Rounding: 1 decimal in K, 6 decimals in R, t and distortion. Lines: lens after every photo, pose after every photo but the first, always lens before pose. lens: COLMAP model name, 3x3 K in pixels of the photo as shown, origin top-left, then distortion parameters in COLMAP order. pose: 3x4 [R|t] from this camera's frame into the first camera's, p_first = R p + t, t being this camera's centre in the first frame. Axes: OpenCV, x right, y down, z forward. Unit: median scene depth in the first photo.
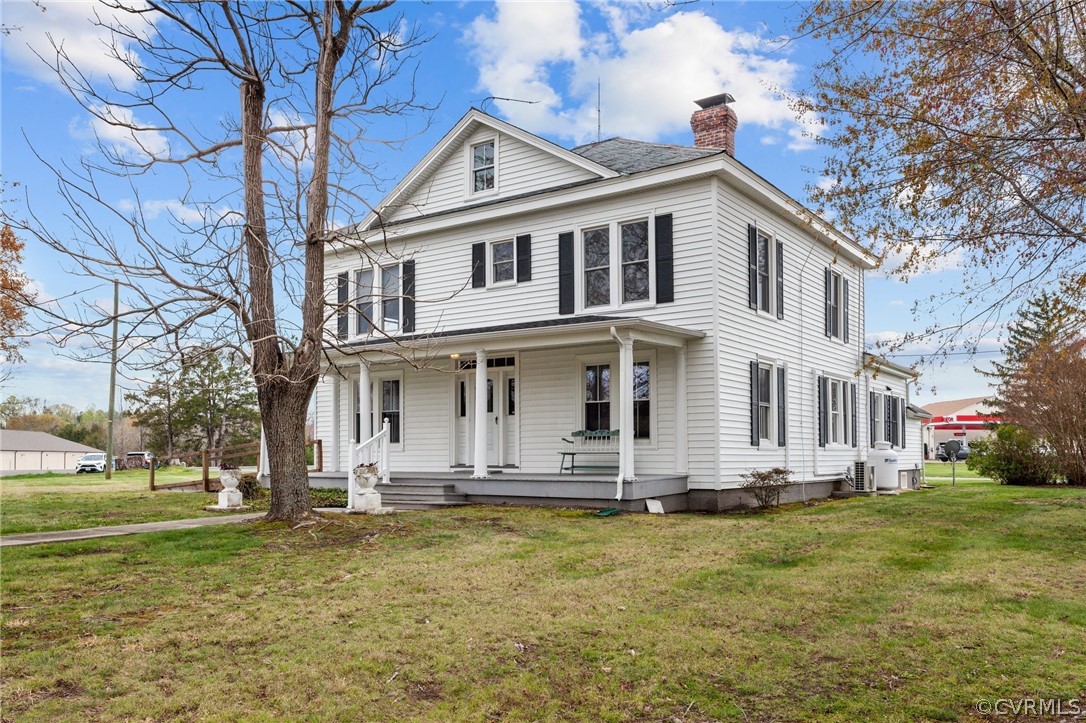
lens RADIAL K [[890.6, 0, 550.6], [0, 890.6, 448.8], [0, 0, 1]] dist [-0.006963, -0.001828]
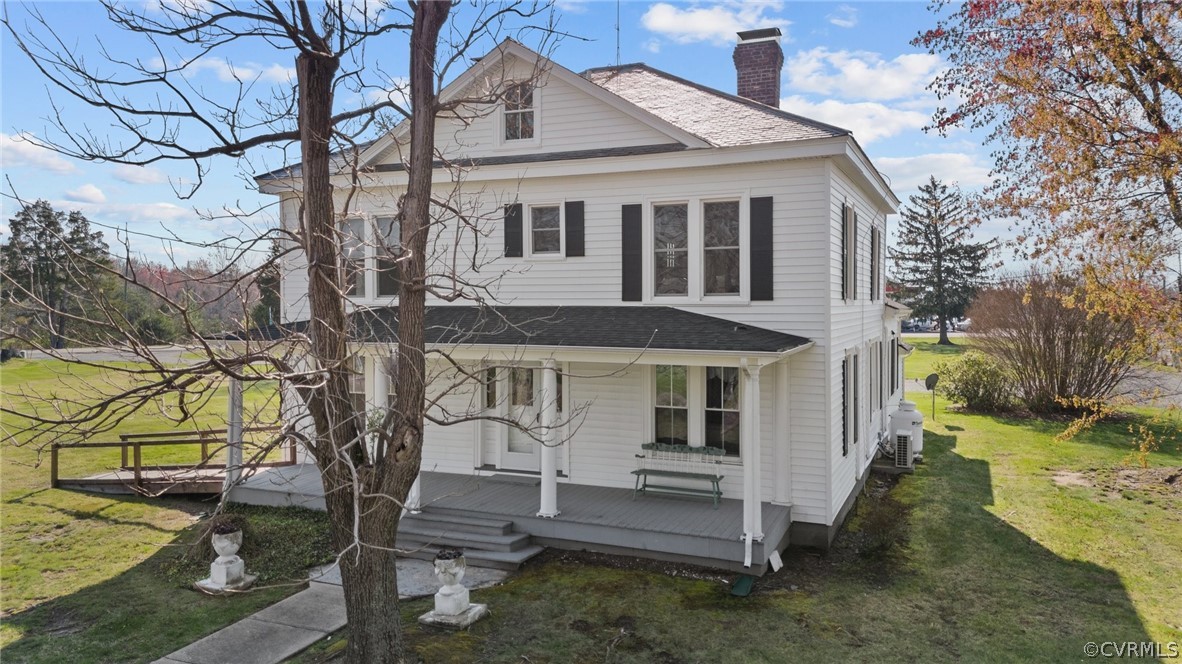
lens RADIAL K [[876.6, 0, 592.3], [0, 876.6, 328.7], [0, 0, 1]] dist [0.075608, -0.067851]
pose [[0.979591, -0.005562, 0.200925, -0.186730], [-0.002721, 0.999159, 0.040921, -0.159687], [-0.200983, -0.040633, 0.978752, 0.192102]]
